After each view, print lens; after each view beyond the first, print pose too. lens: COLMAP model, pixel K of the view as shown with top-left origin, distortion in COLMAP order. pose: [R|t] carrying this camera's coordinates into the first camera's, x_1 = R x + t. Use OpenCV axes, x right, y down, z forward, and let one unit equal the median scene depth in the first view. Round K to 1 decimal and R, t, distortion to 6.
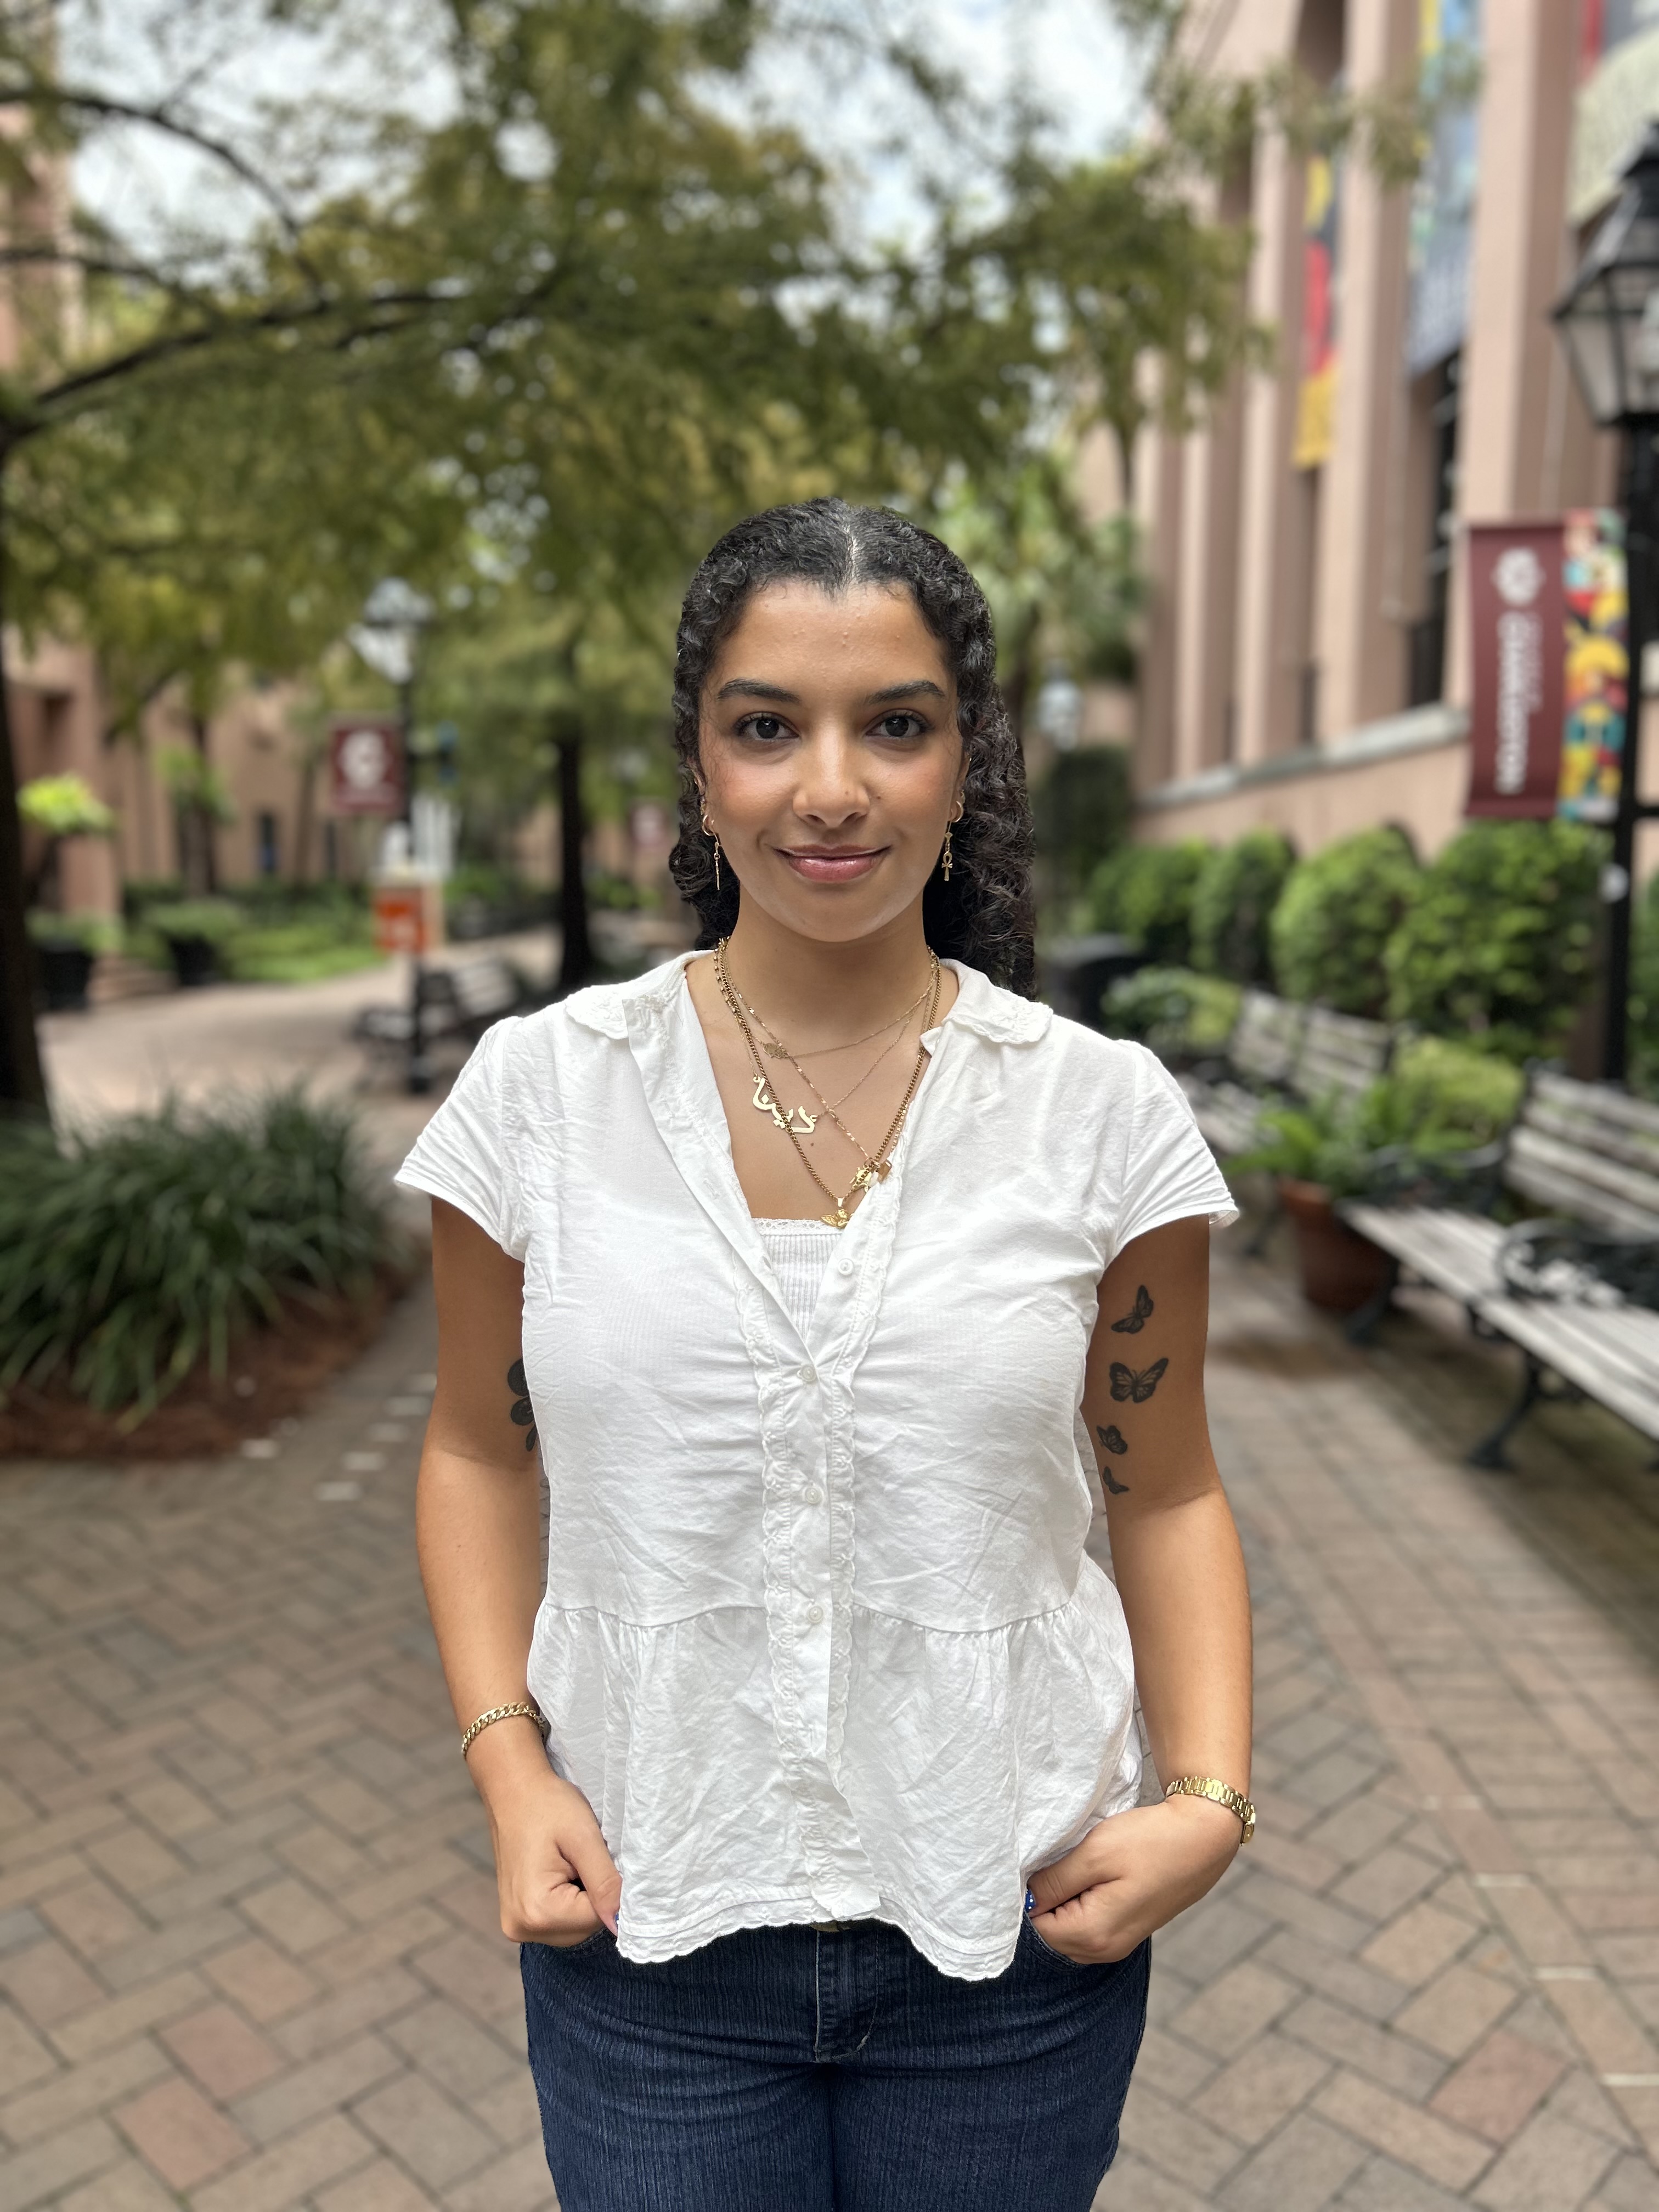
lens RADIAL K [[1683.1, 0, 829.5], [0, 1683.1, 1106.0], [0, 0, 1]] dist [0.005402, -0.014511]
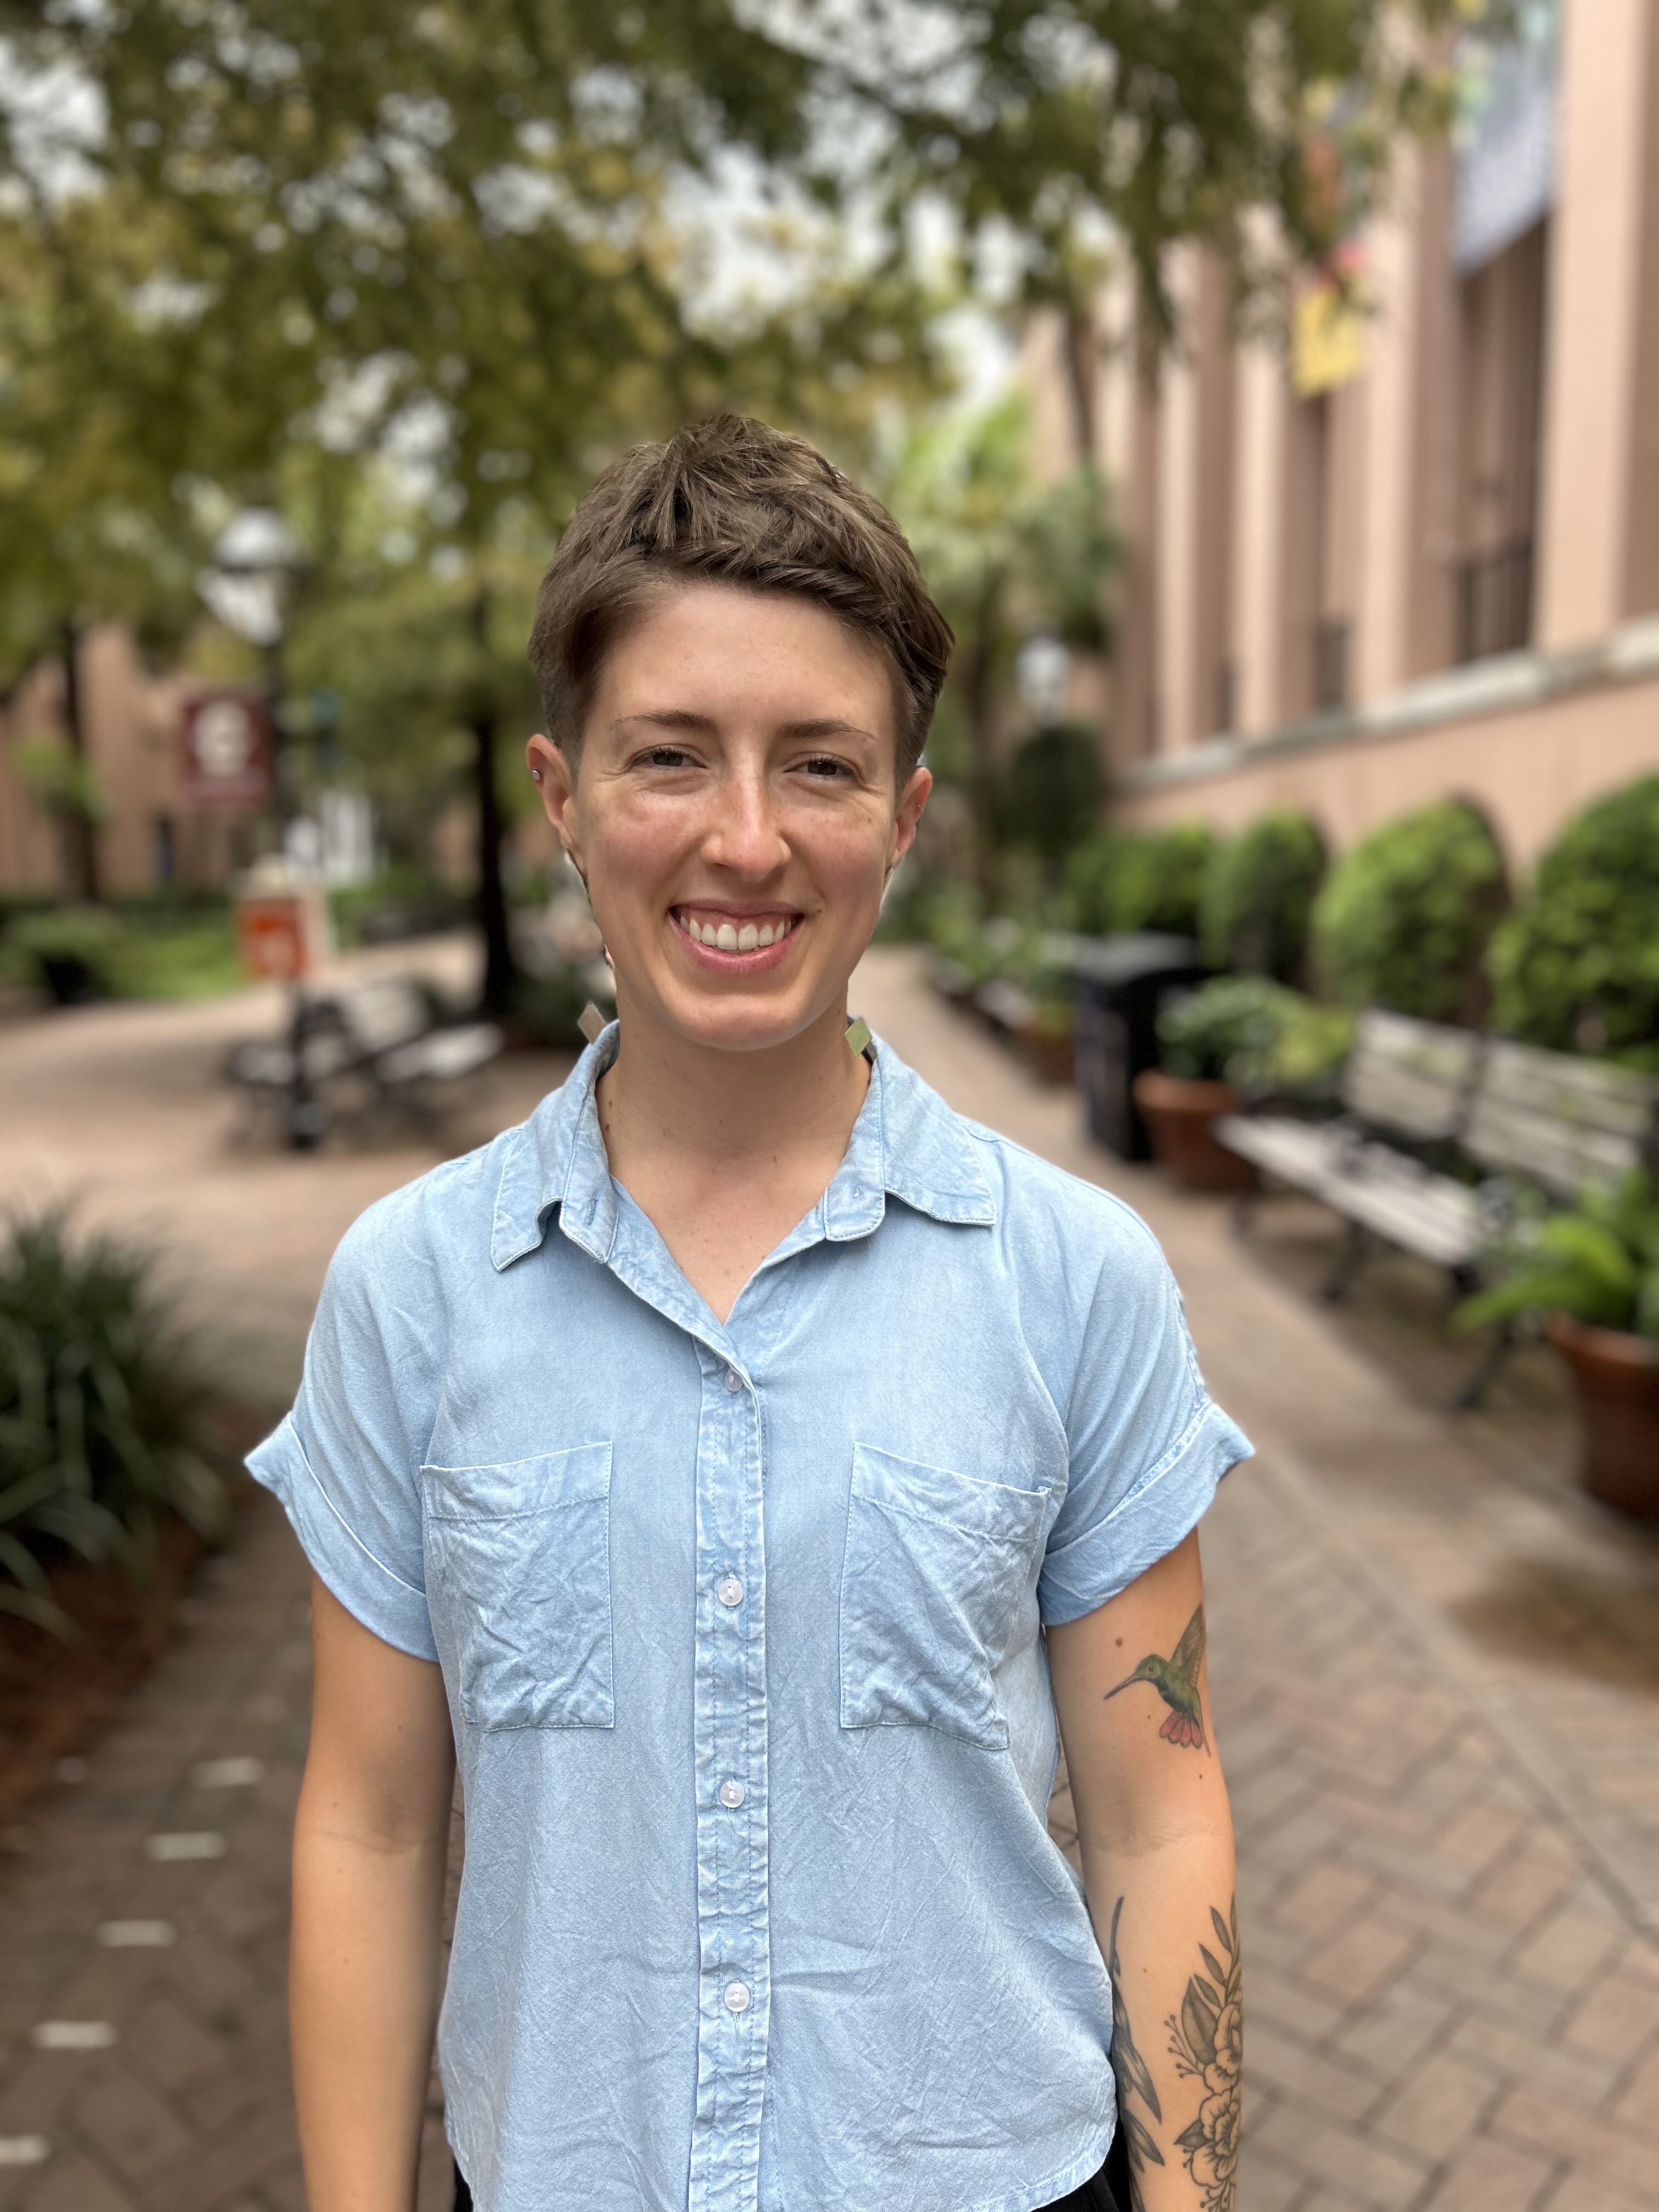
lens RADIAL K [[1683.1, 0, 829.5], [0, 1683.1, 1106.0], [0, 0, 1]] dist [0.005402, -0.014511]
pose [[0.998951, -0.024821, 0.038471, -0.032292], [0.024654, 0.999684, 0.004809, -0.039727], [-0.038579, -0.003855, 0.999248, 0.269931]]
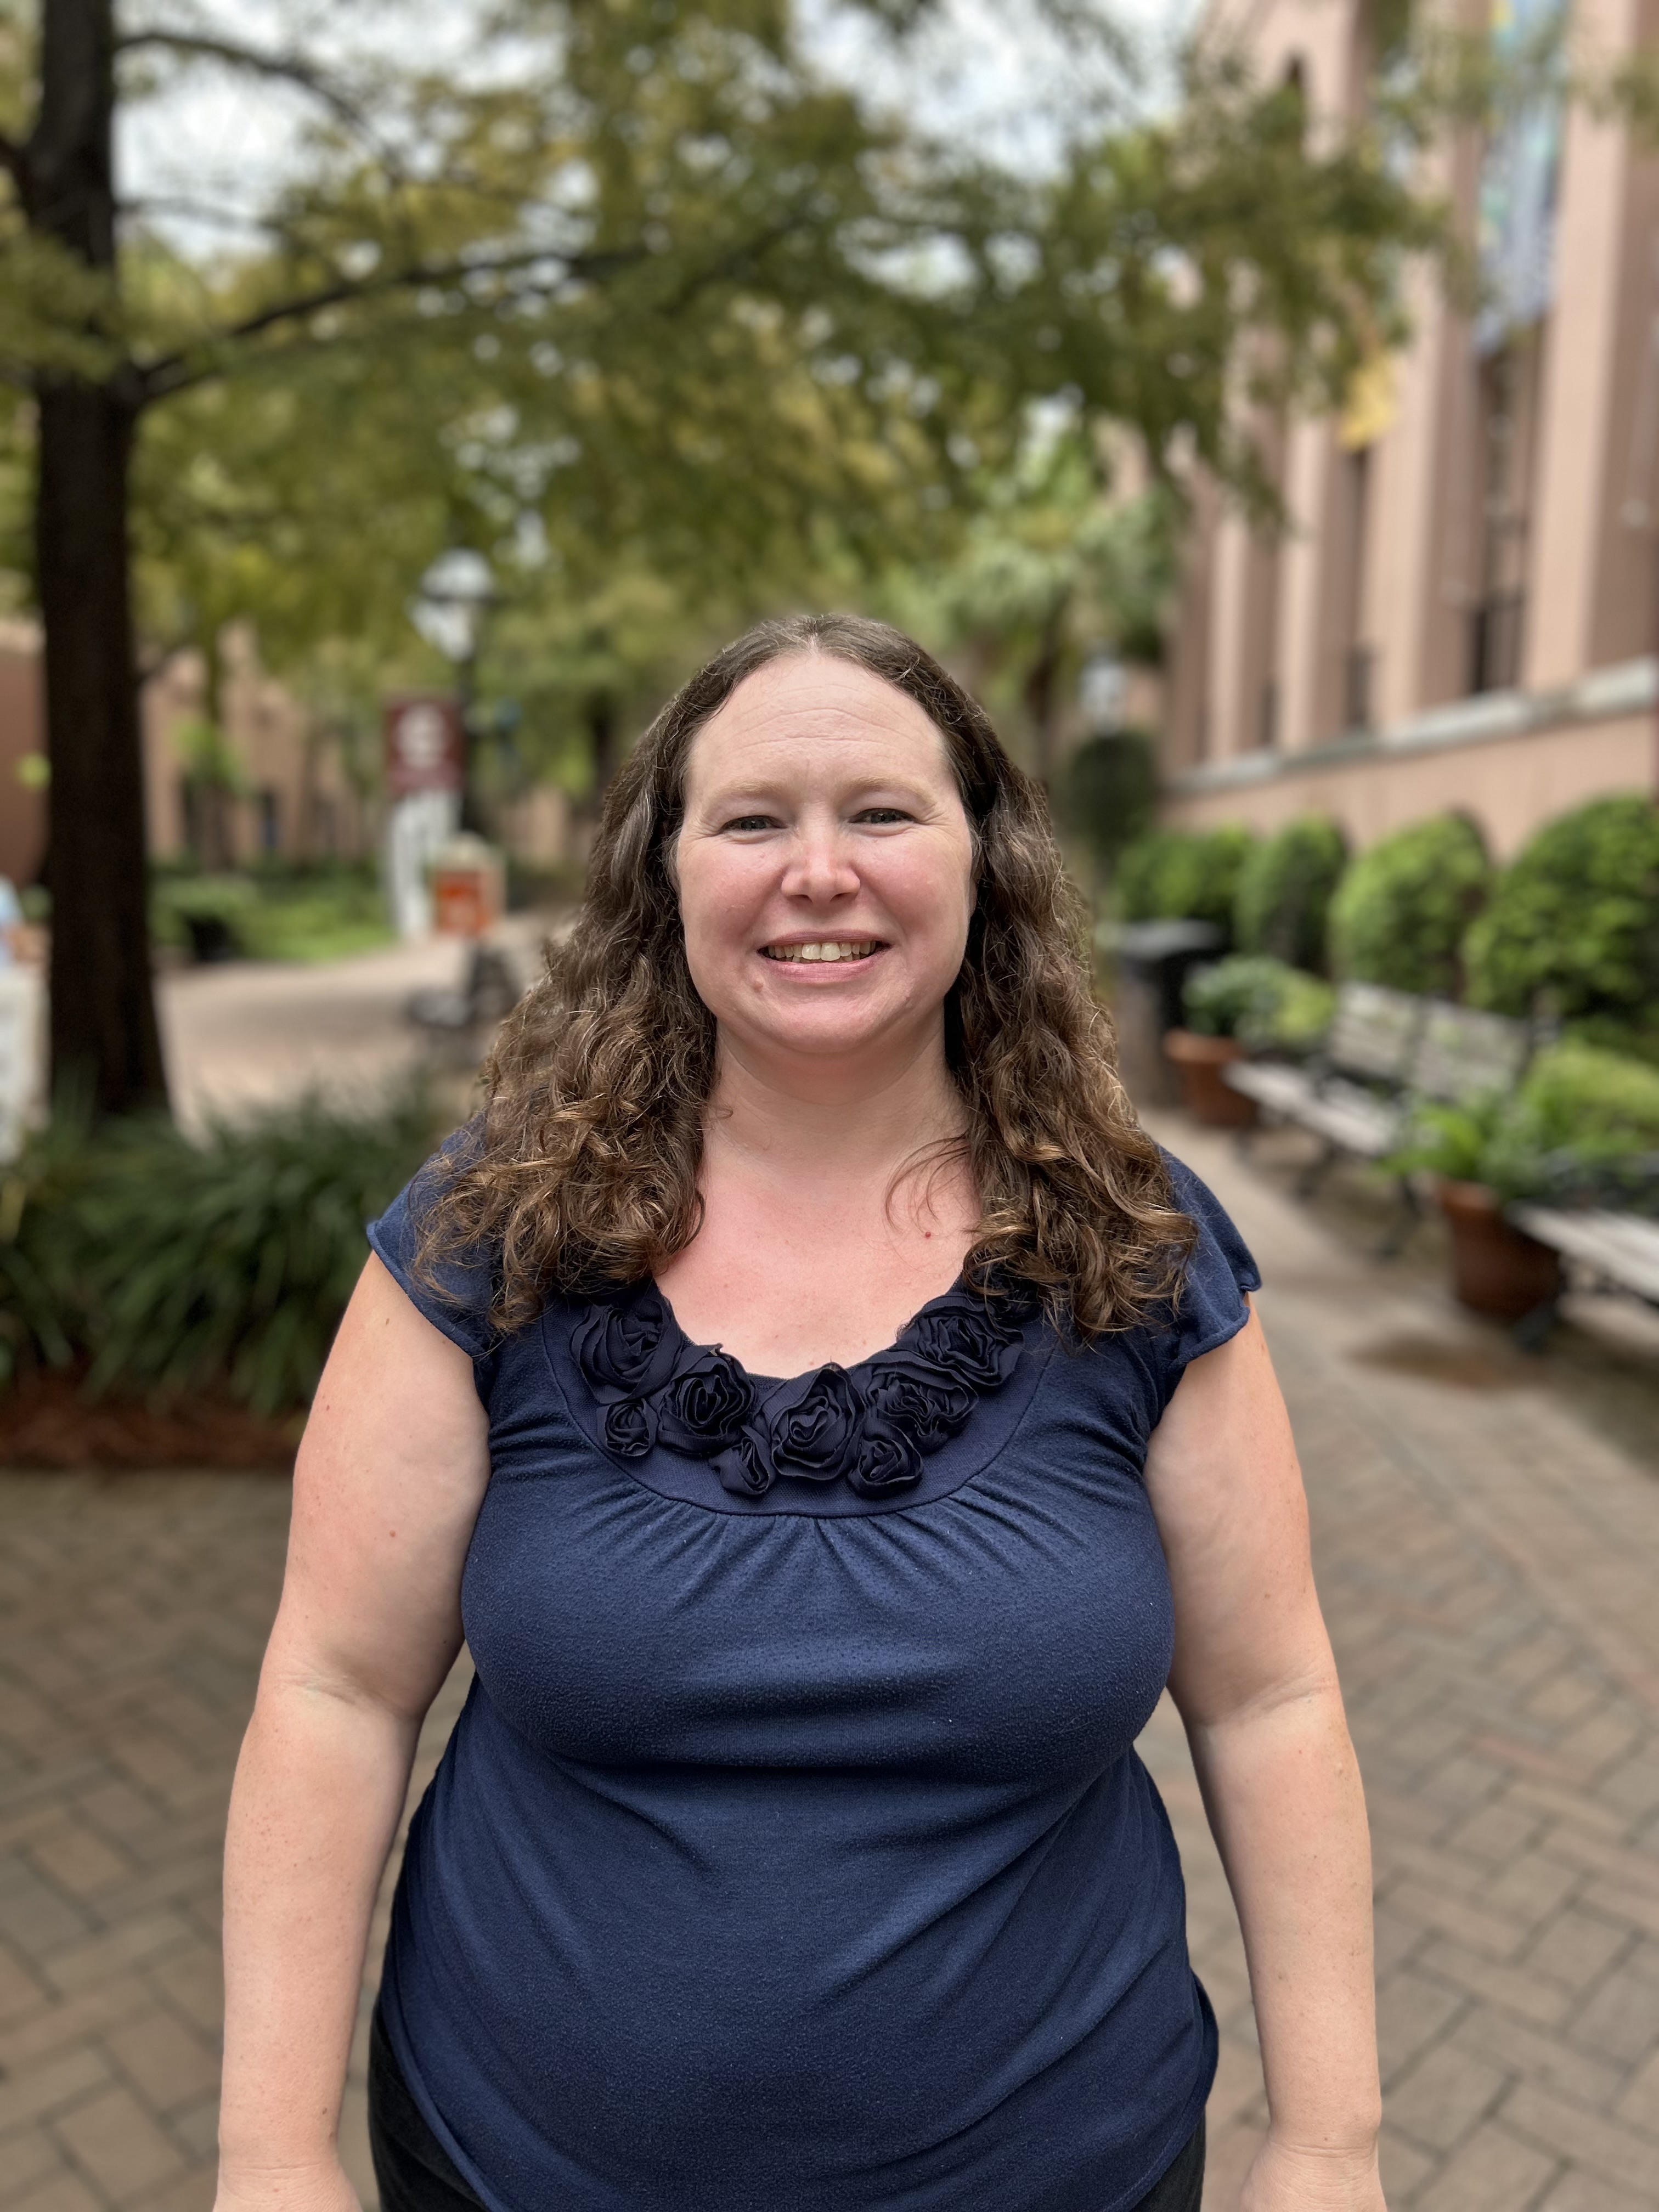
lens RADIAL K [[1689.8, 0, 829.5], [0, 1689.8, 1106.0], [0, 0, 1]] dist [0.006952, -0.000978]
pose [[0.999906, 0.007461, 0.011531, -0.072746], [-0.007586, 0.999912, 0.010871, -0.005747], [-0.011449, -0.010958, 0.999874, 0.019546]]
